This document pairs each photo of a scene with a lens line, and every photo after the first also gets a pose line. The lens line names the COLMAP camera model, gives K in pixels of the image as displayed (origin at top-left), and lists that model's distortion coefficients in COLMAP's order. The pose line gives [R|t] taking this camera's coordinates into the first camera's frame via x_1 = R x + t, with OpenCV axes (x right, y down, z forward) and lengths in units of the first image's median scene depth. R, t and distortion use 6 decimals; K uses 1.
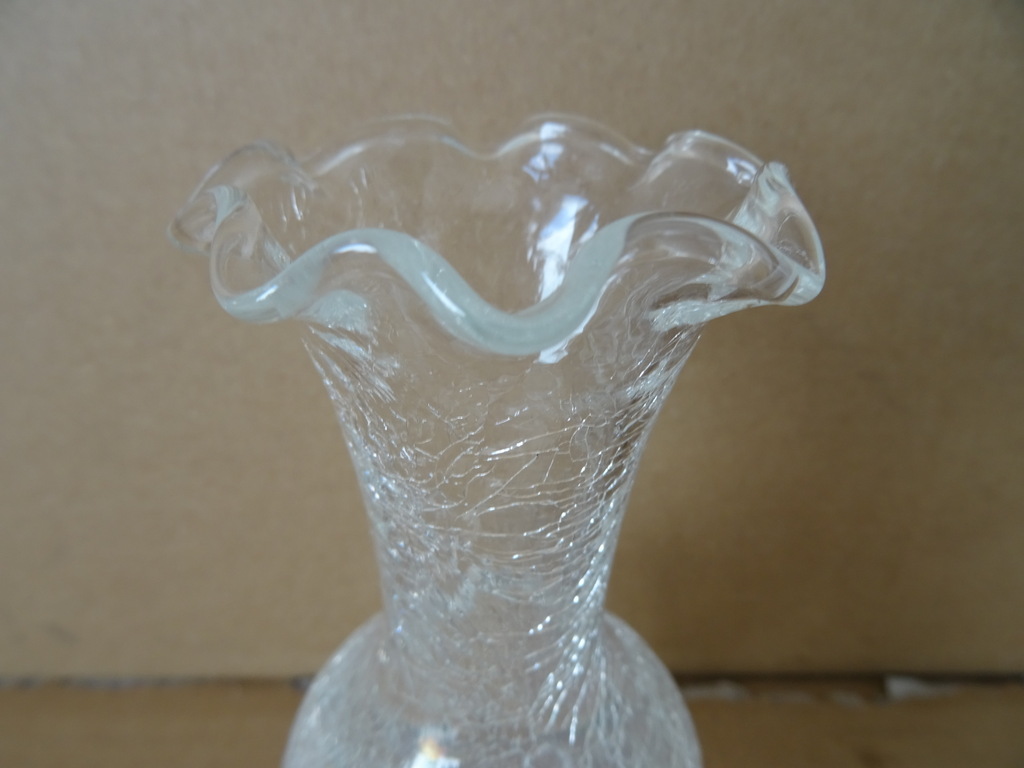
lens RADIAL K [[735.9, 0, 512.8], [0, 735.9, 388.8], [0, 0, 1]] dist [0.002257, -0.014247]
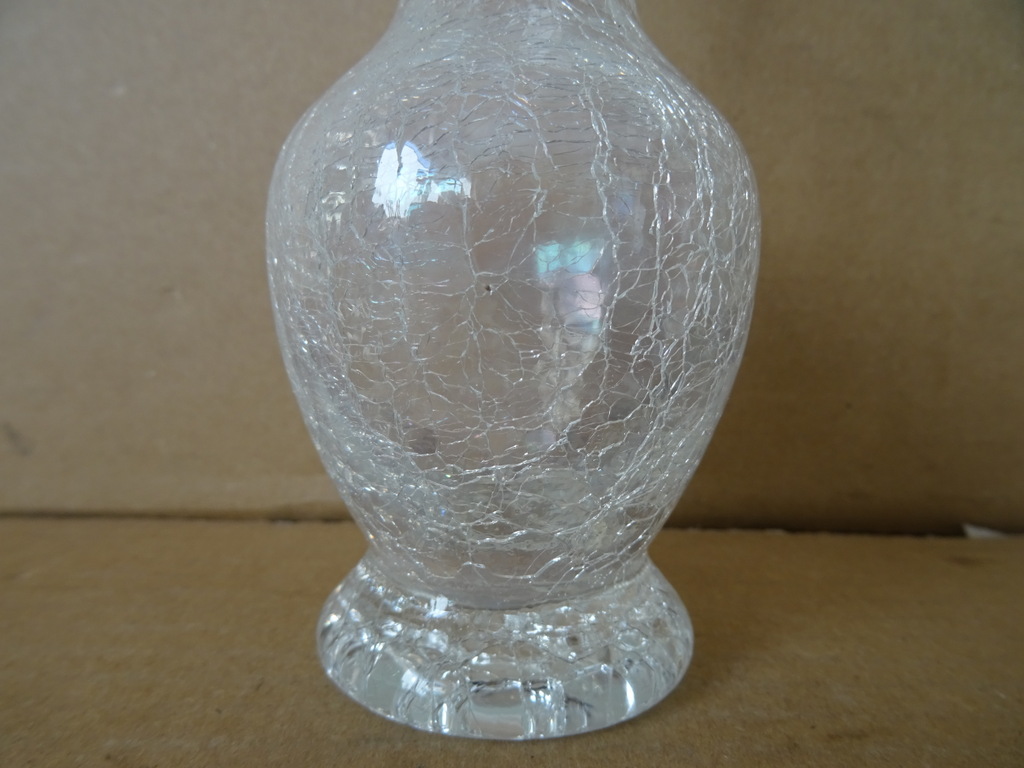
lens RADIAL K [[735.9, 0, 510.5], [0, 735.9, 388.2], [0, 0, 1]] dist [0.002257, -0.014247]
pose [[0.999893, 0.010910, -0.009737, -0.012218], [-0.013804, 0.923918, -0.382341, 0.858869], [0.004824, 0.382435, 0.923970, 0.225366]]
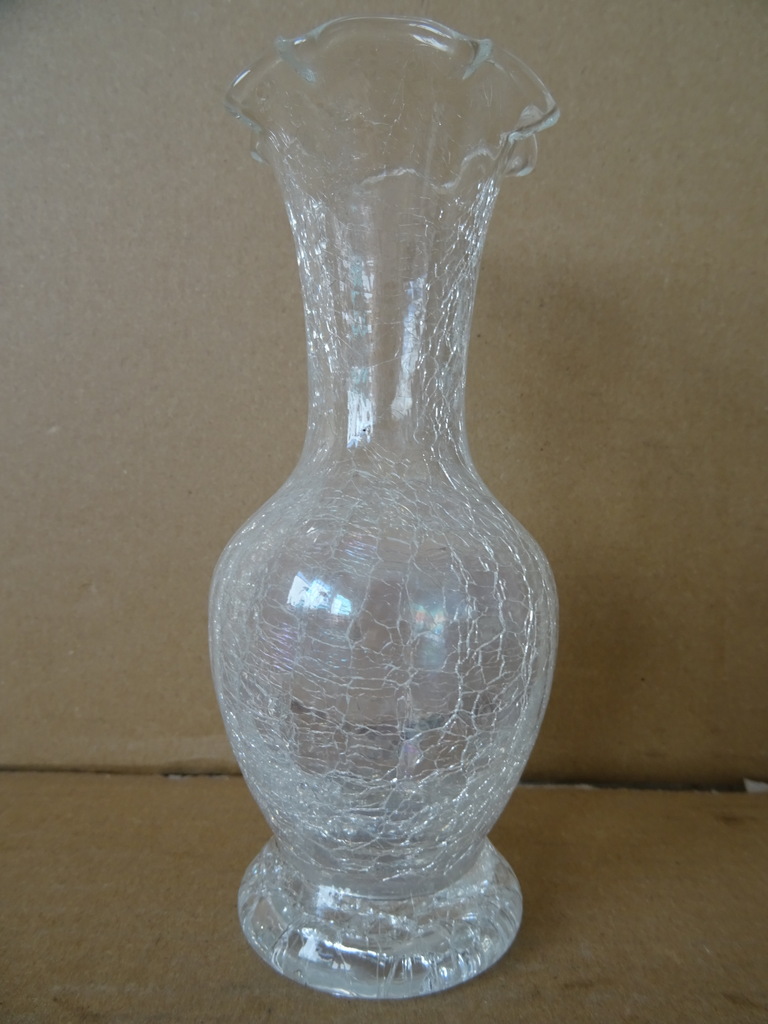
lens RADIAL K [[735.9, 0, 389.6], [0, 735.9, 513.3], [0, 0, 1]] dist [0.002257, -0.014247]
pose [[0.999663, 0.008432, -0.024546, 0.064888], [-0.018559, 0.893355, -0.448969, 0.783874], [0.018143, 0.449273, 0.893210, -0.118319]]
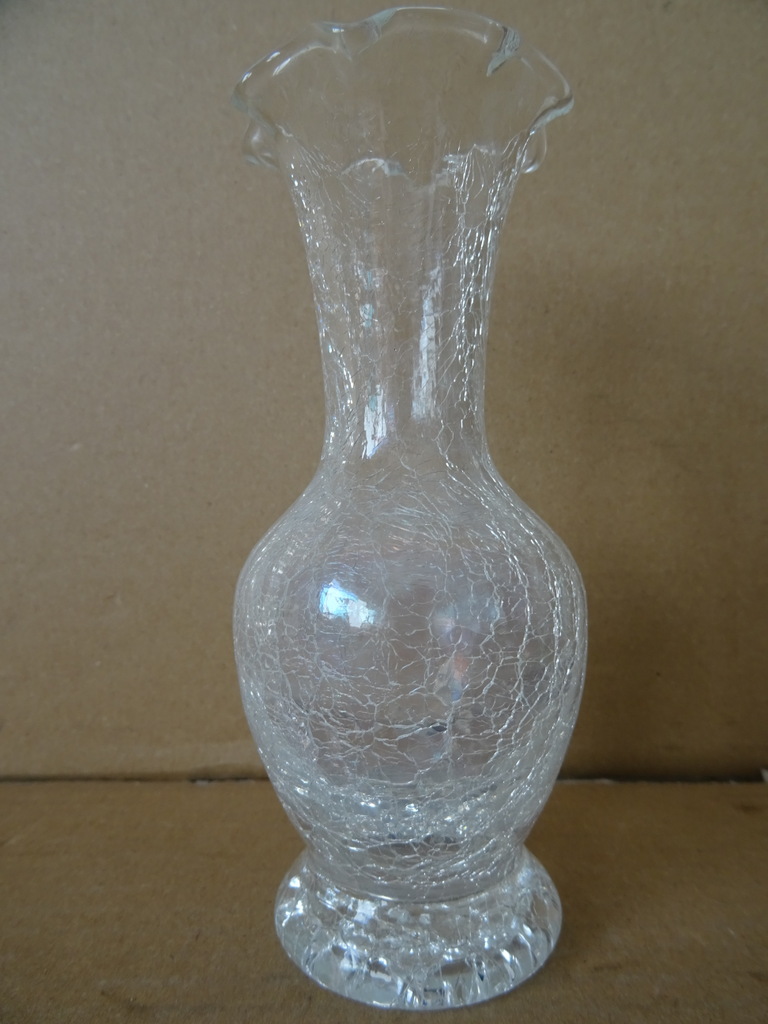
lens RADIAL K [[735.9, 0, 389.5], [0, 735.9, 512.4], [0, 0, 1]] dist [0.002257, -0.014247]
pose [[0.999204, -0.021745, -0.033455, 0.048091], [0.003855, 0.887145, -0.461476, 0.808376], [0.039714, 0.460979, 0.886522, -0.147498]]
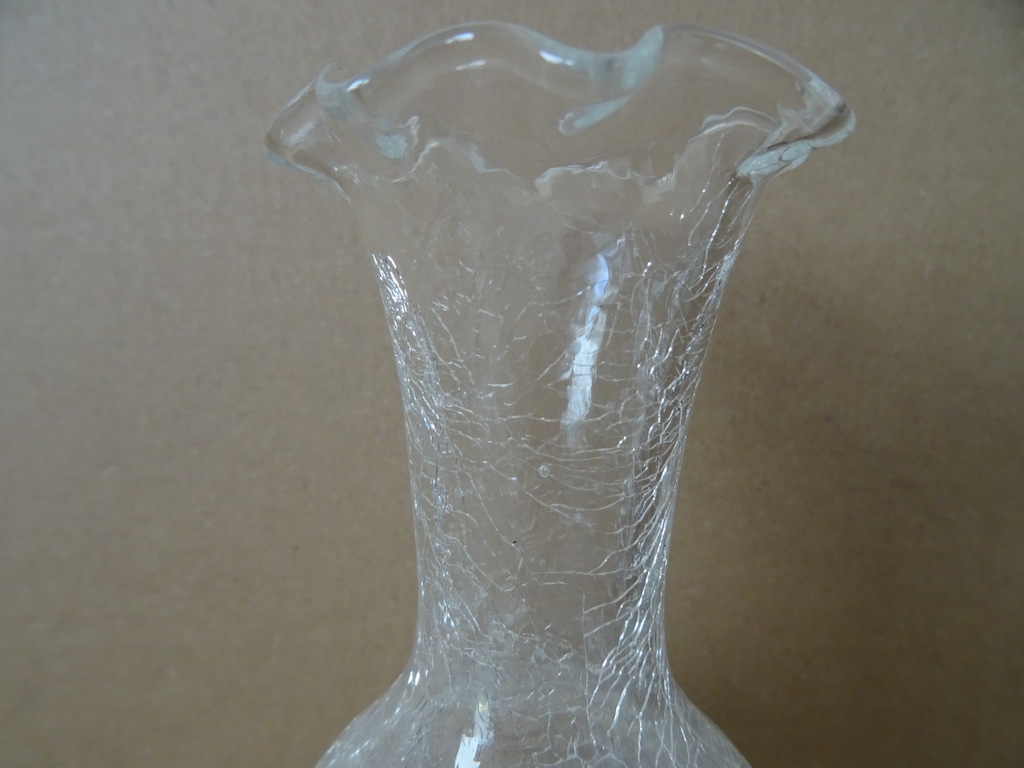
lens RADIAL K [[735.9, 0, 516.9], [0, 735.9, 380.9], [0, 0, 1]] dist [0.002257, -0.014247]
pose [[0.999998, 0.001055, 0.001790, -0.040087], [-0.000291, 0.924050, -0.382272, 0.270804], [-0.002057, 0.382271, 0.924048, 0.045930]]
